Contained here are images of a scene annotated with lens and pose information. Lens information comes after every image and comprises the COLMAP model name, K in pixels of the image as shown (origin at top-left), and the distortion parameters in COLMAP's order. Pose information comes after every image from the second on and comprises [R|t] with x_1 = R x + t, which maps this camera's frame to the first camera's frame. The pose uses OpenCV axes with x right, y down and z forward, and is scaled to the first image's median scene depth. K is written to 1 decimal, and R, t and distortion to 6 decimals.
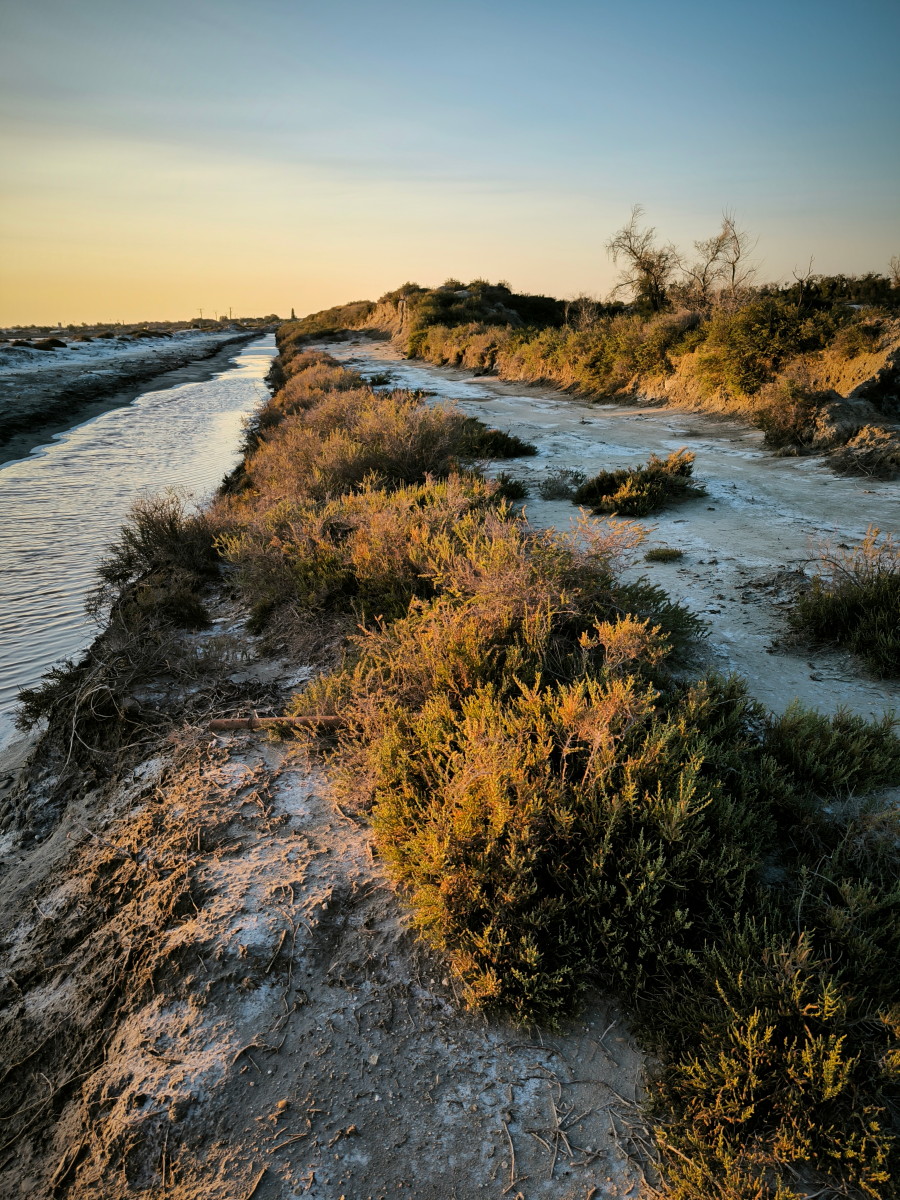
lens RADIAL K [[849.4, 0, 450.0], [0, 849.4, 600.0], [0, 0, 1]] dist [0.041989, -0.039229]
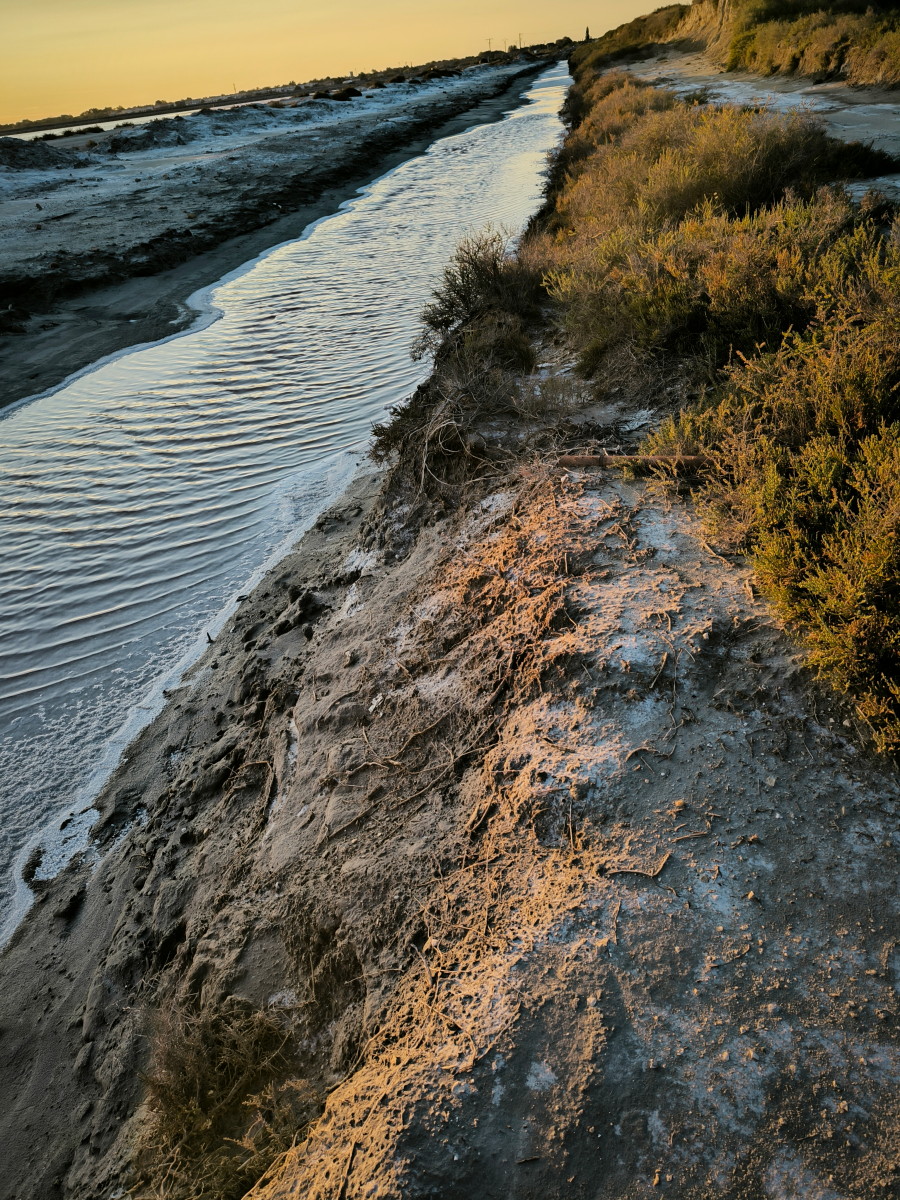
lens RADIAL K [[849.4, 0, 450.0], [0, 849.4, 600.0], [0, 0, 1]] dist [0.041989, -0.039229]
pose [[0.941056, 0.103545, -0.322012, -0.106268], [-0.011415, 0.961172, 0.275714, 0.050004], [0.338057, -0.255787, 0.905699, 0.025105]]
